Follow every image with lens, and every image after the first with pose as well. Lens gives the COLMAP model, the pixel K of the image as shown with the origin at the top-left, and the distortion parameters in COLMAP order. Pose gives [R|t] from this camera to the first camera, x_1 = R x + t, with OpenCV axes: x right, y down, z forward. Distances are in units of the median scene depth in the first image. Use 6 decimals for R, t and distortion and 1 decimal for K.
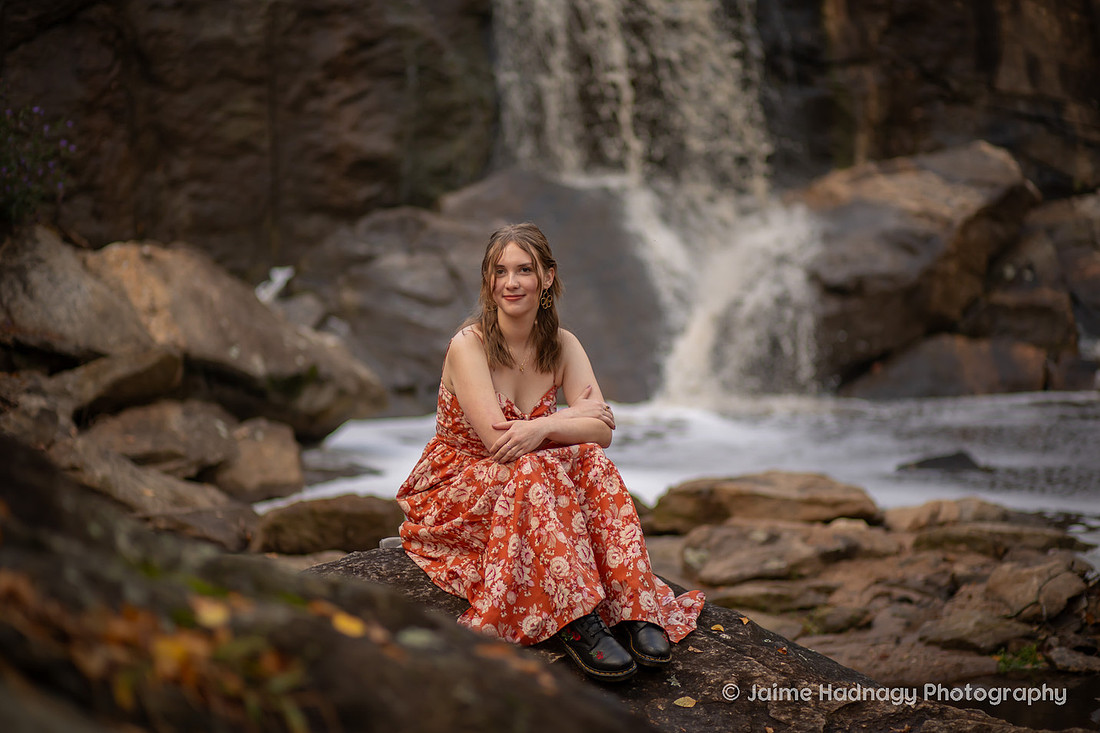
lens RADIAL K [[2665.4, 0, 550.0], [0, 2665.4, 366.5], [0, 0, 1]] dist [-0.082860, -1.342410]
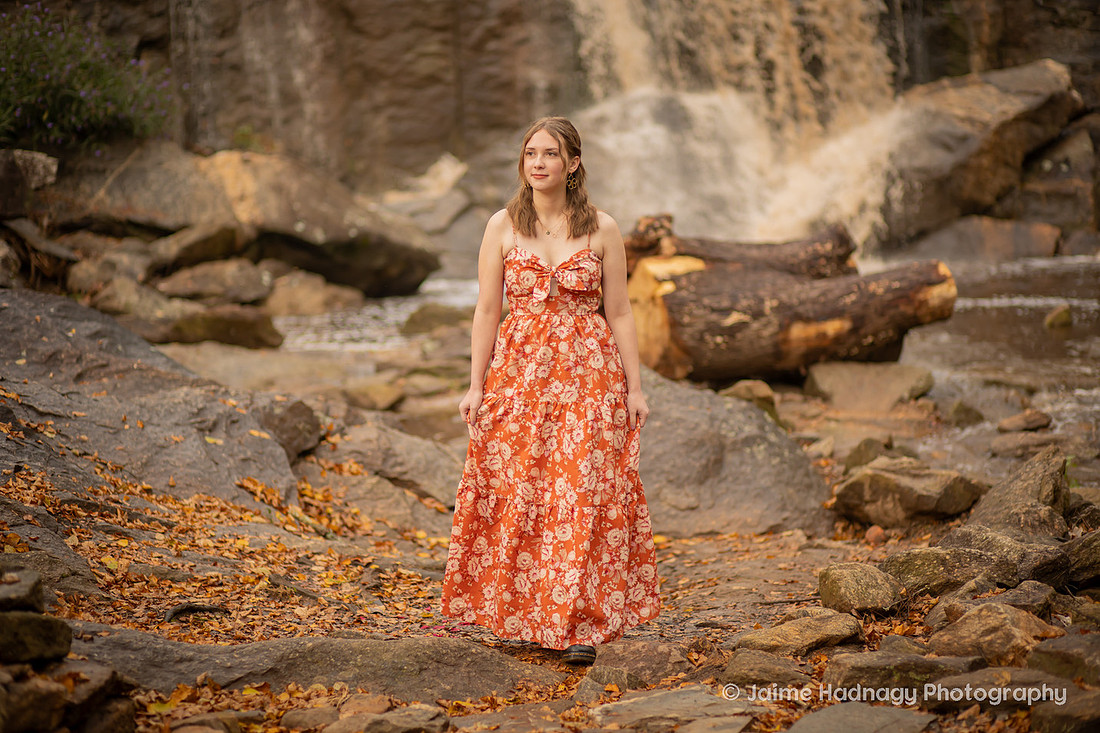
lens RADIAL K [[2665.4, 0, 550.0], [0, 2665.4, 366.5], [0, 0, 1]] dist [-0.082860, -1.342410]
pose [[0.960538, 0.002099, -0.278139, 0.301983], [0.005369, 0.999645, 0.026086, 0.024588], [0.278096, -0.026550, 0.960186, -0.242419]]
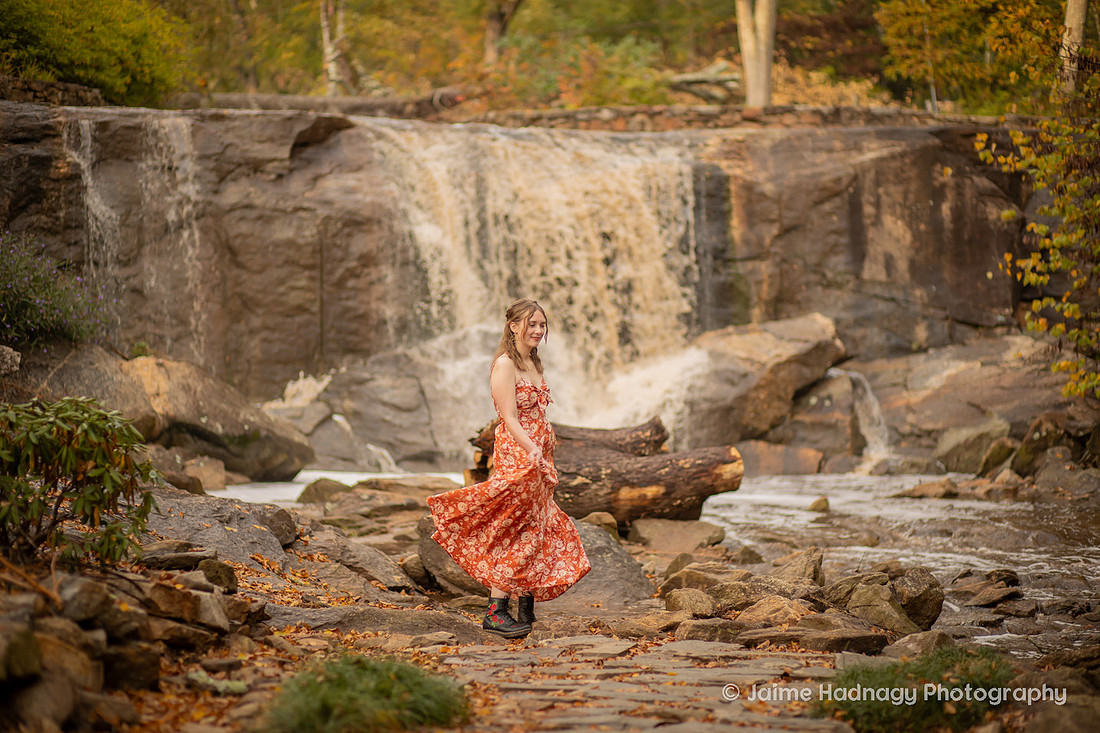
lens RADIAL K [[2665.4, 0, 550.0], [0, 2665.4, 366.5], [0, 0, 1]] dist [-0.082860, -1.342410]
pose [[0.980998, 0.014412, -0.193480, 0.324722], [-0.029299, 0.996805, -0.074306, 0.061044], [0.191791, 0.078563, 0.978286, -0.481397]]
